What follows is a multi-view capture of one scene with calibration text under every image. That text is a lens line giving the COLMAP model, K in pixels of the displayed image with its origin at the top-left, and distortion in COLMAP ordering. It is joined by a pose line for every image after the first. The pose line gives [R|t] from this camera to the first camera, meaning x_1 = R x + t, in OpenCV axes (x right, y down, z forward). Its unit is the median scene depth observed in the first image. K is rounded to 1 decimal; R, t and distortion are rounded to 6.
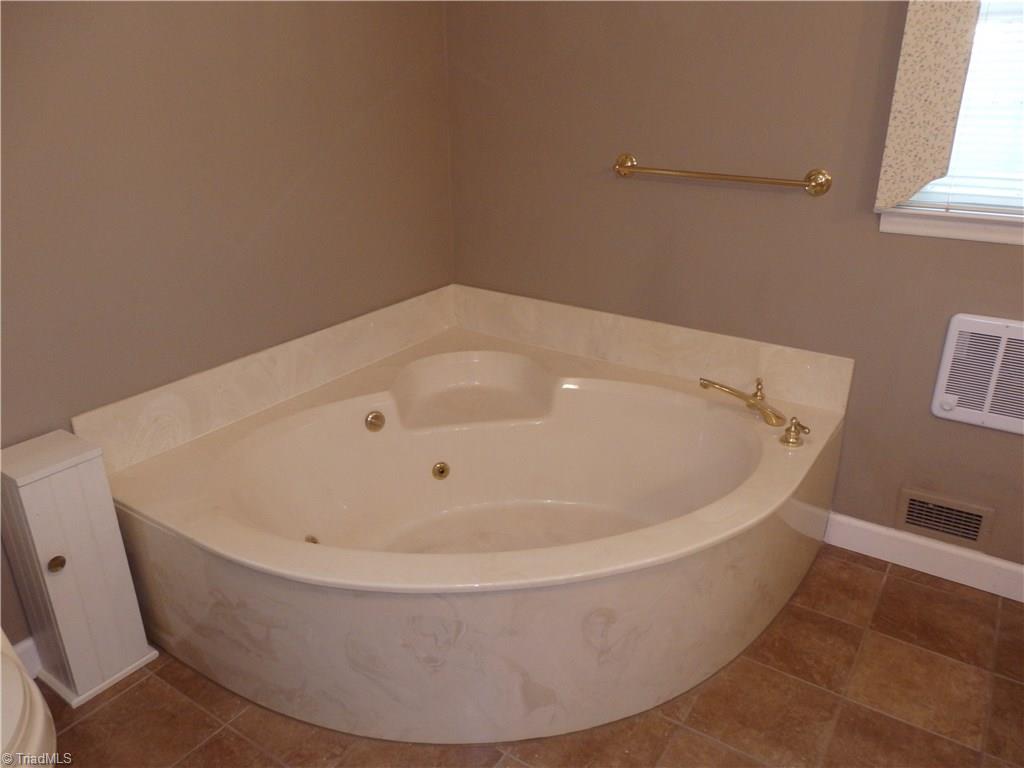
lens RADIAL K [[759.9, 0, 511.1], [0, 759.9, 380.6], [0, 0, 1]] dist [0.010830, -0.001613]
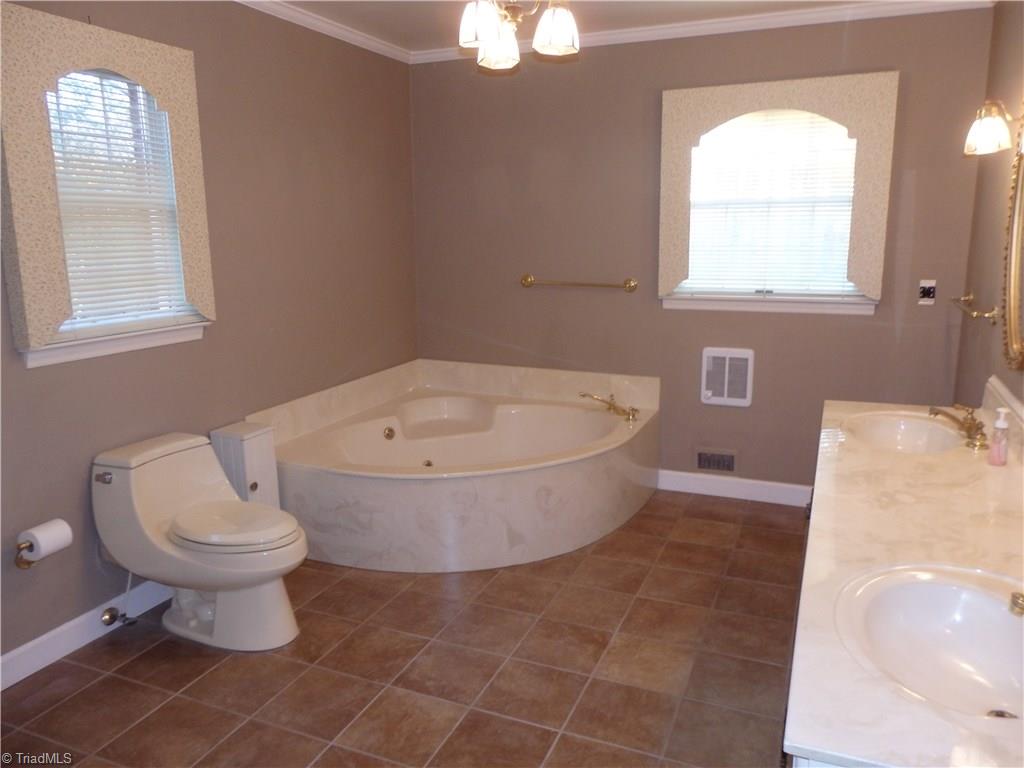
lens RADIAL K [[759.9, 0, 520.2], [0, 759.9, 379.0], [0, 0, 1]] dist [0.010830, -0.001613]
pose [[0.980897, -0.044096, 0.189463, -0.240541], [0.078321, 0.981063, -0.177149, 0.289106], [-0.178063, 0.188604, 0.965775, -0.751802]]
